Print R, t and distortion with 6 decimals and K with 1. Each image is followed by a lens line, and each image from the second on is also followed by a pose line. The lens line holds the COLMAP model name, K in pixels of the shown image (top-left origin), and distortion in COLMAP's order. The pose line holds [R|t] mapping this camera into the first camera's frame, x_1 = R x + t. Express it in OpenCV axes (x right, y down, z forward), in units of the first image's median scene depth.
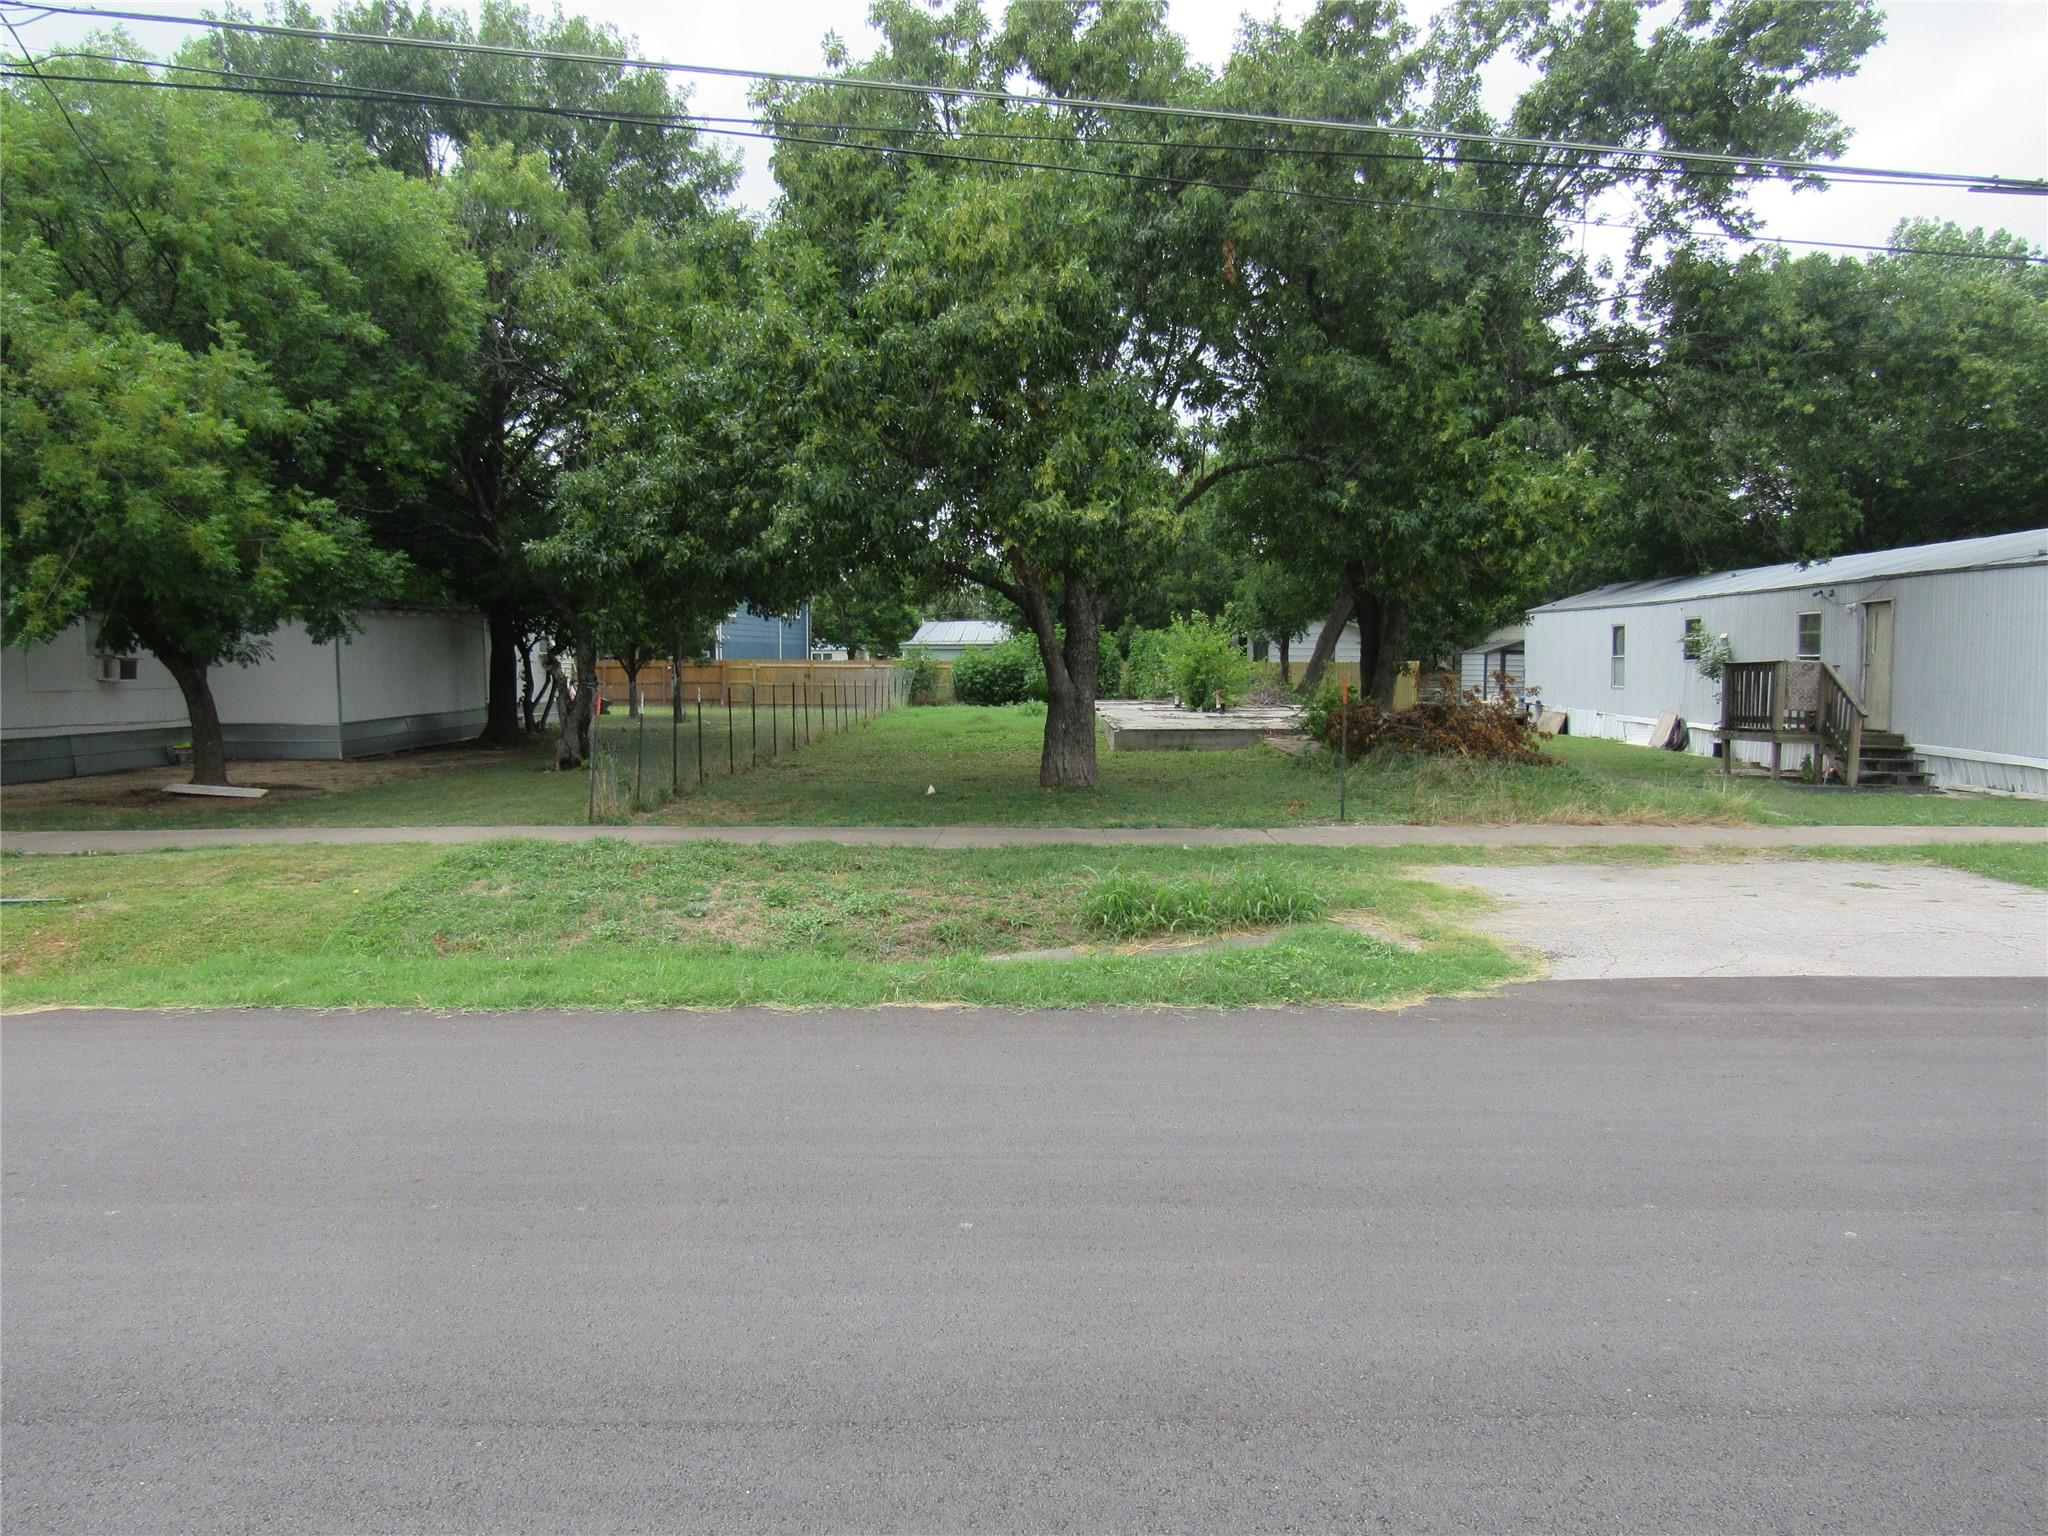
lens RADIAL K [[1467.5, 0, 1033.2], [0, 1467.5, 799.3], [0, 0, 1]] dist [-0.044889, 0.000270]
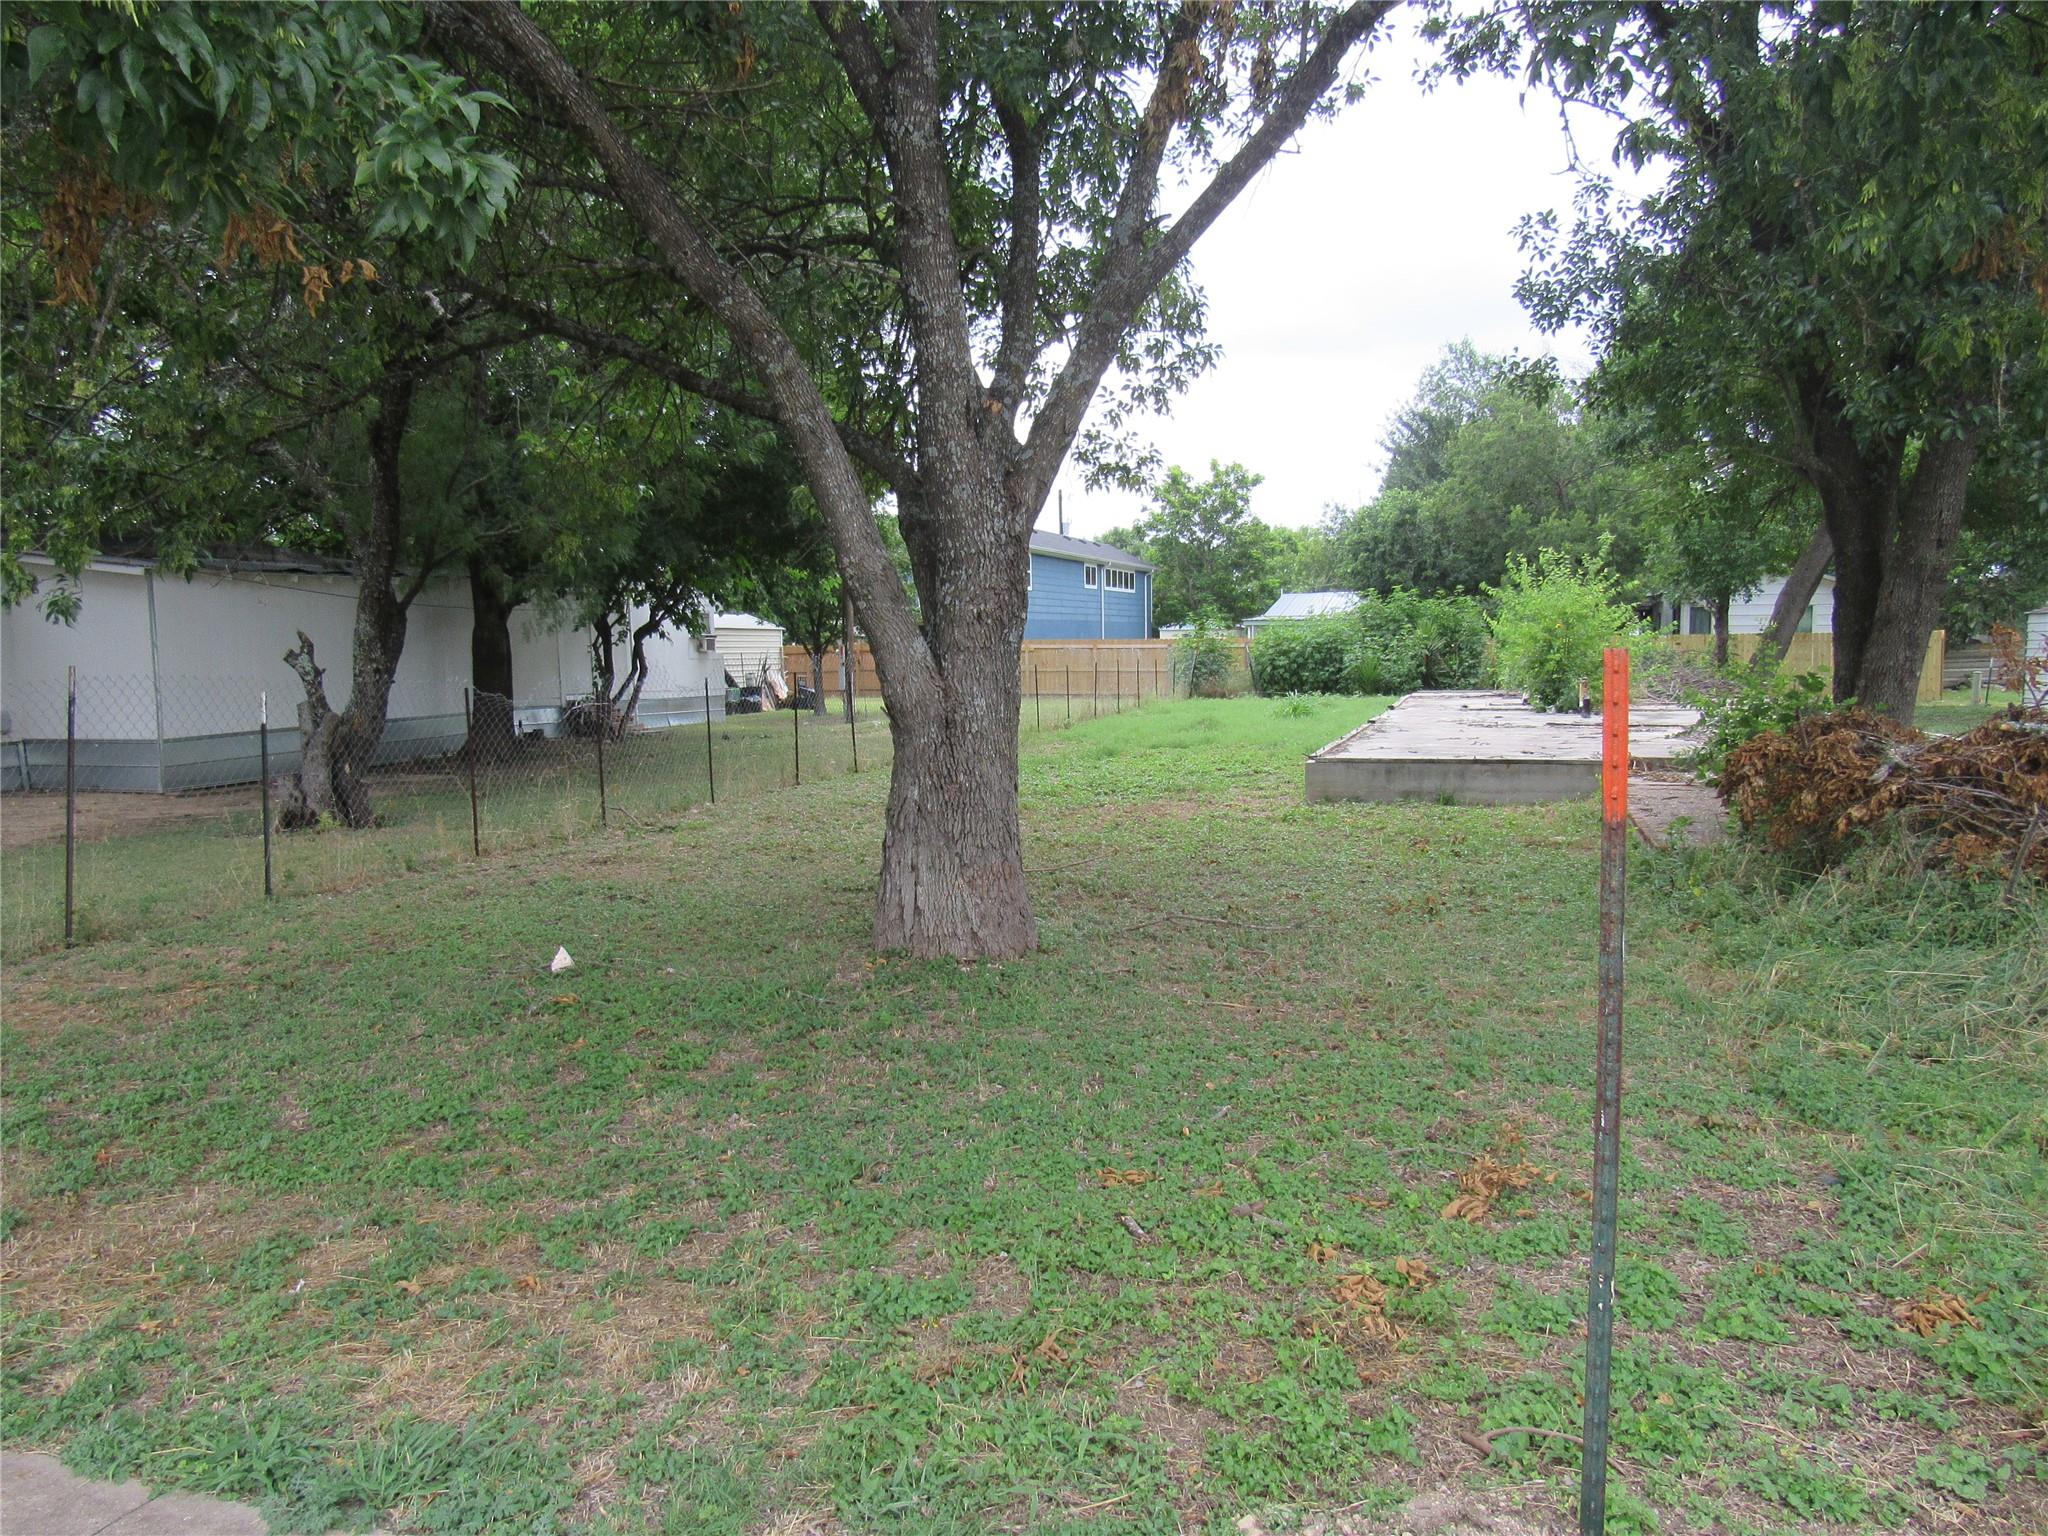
lens RADIAL K [[1465.3, 0, 1024.0], [0, 1465.3, 768.0], [0, 0, 1]] dist [-0.032070, 0.006535]
pose [[0.955096, 0.011000, -0.296091, 0.148004], [-0.013732, 0.999880, -0.007147, -0.051467], [0.295977, 0.010892, 0.955133, 0.624753]]
